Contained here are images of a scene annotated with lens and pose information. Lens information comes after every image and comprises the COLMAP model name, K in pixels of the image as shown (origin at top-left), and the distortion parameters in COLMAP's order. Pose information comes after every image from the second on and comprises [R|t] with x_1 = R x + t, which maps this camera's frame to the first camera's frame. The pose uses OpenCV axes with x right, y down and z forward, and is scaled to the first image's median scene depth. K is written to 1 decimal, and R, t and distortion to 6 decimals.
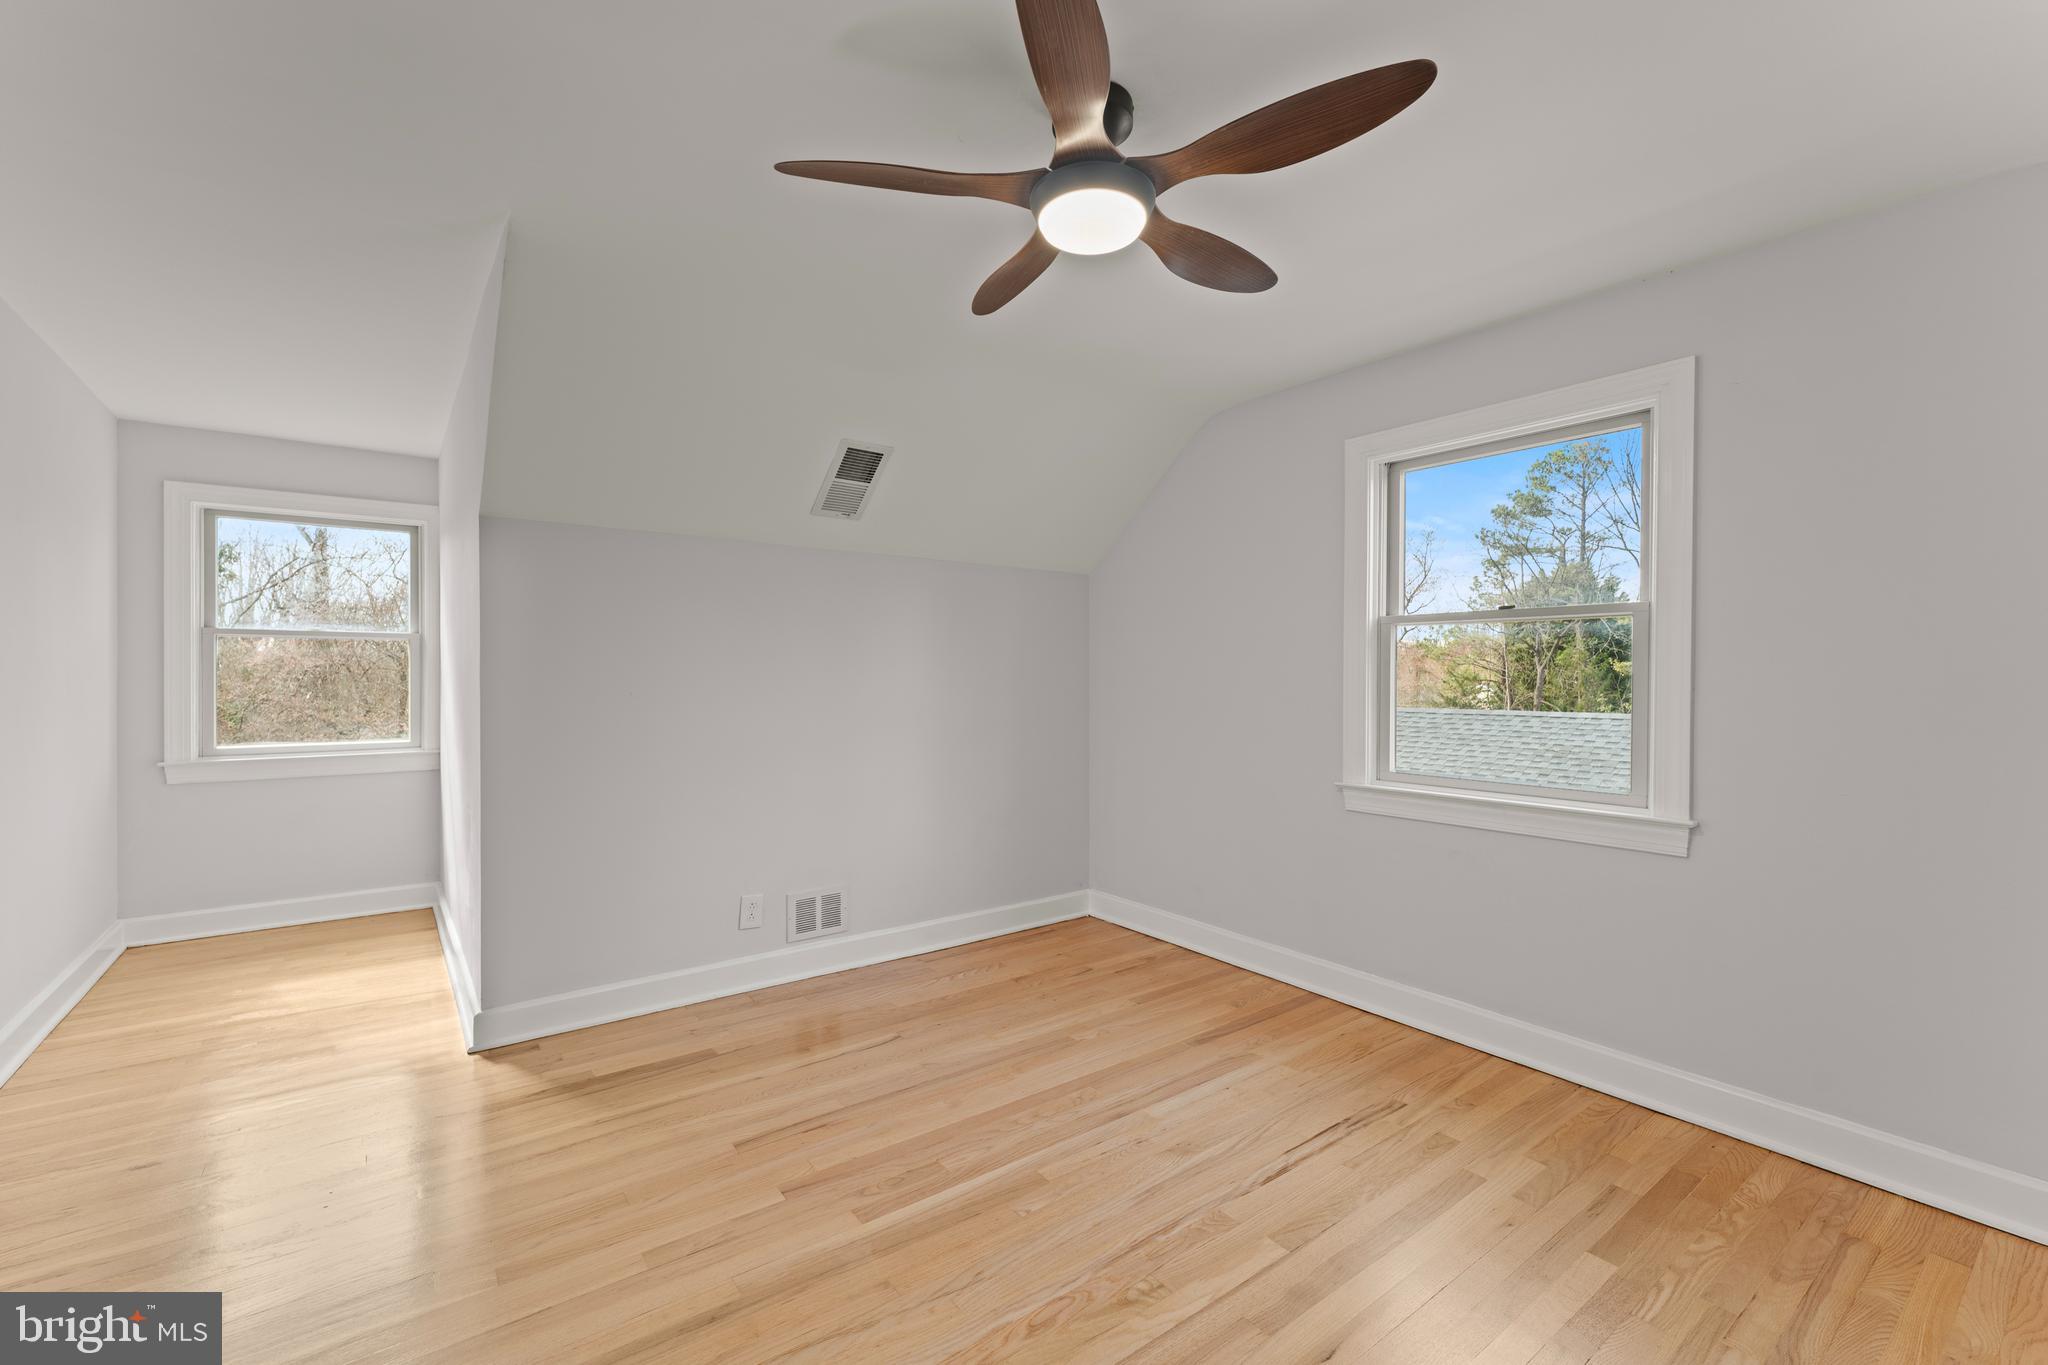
lens RADIAL K [[847.2, 0, 1036.1], [0, 847.2, 678.8], [0, 0, 1]] dist [0.000946, -0.000001]
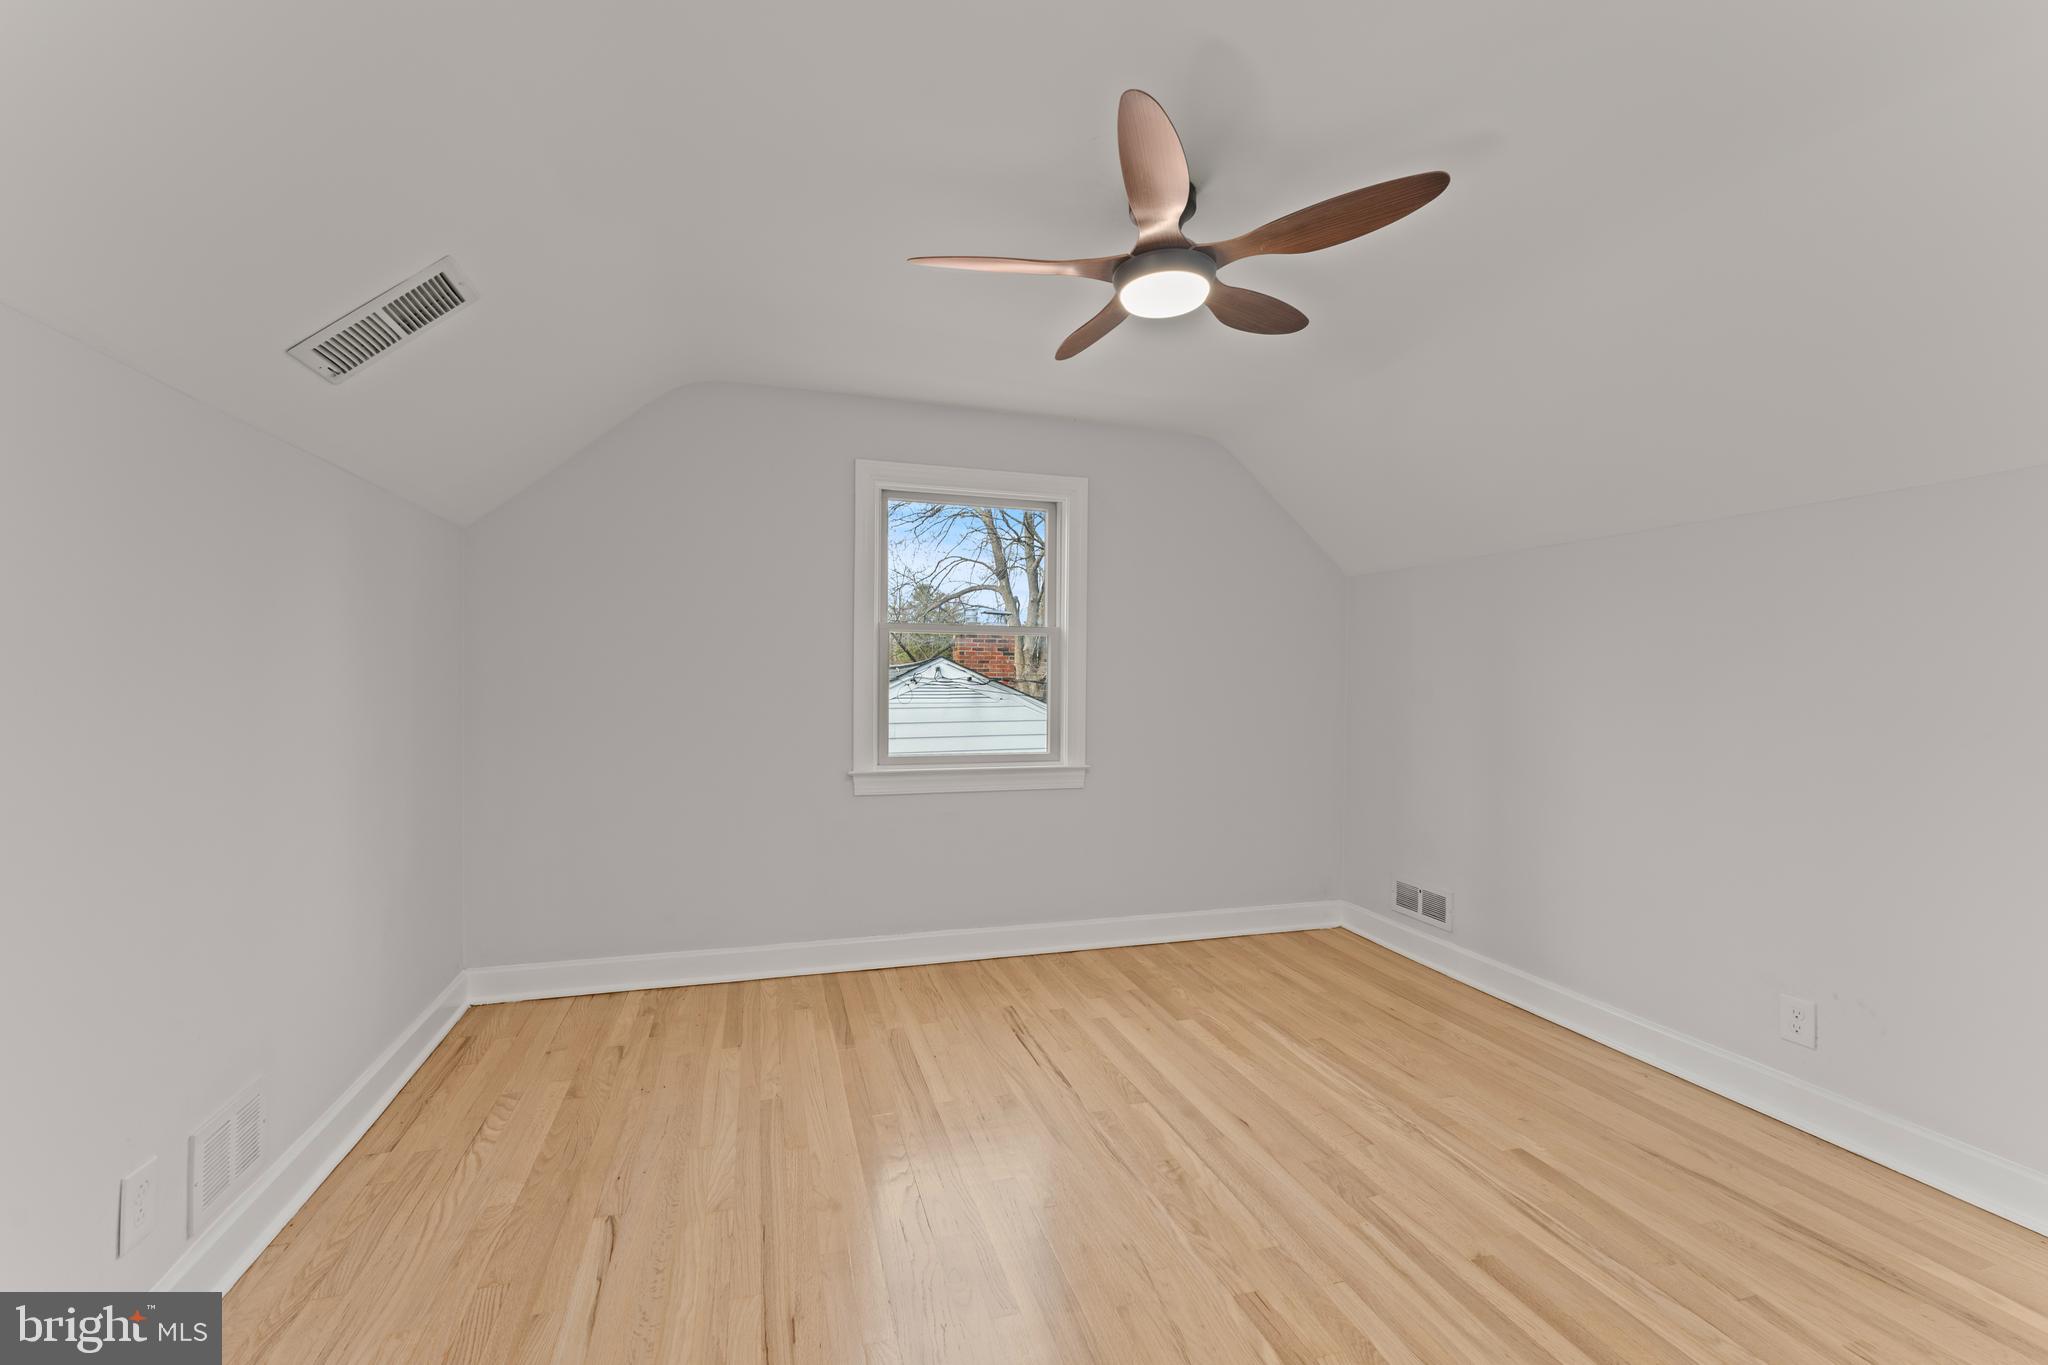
lens RADIAL K [[847.2, 0, 1036.1], [0, 847.2, 678.8], [0, 0, 1]] dist [0.000946, -0.000001]
pose [[0.338624, -0.005879, 0.940903, -0.689421], [-0.004554, 0.999959, 0.007887, -0.008281], [-0.940911, -0.006956, 0.338583, 0.474150]]
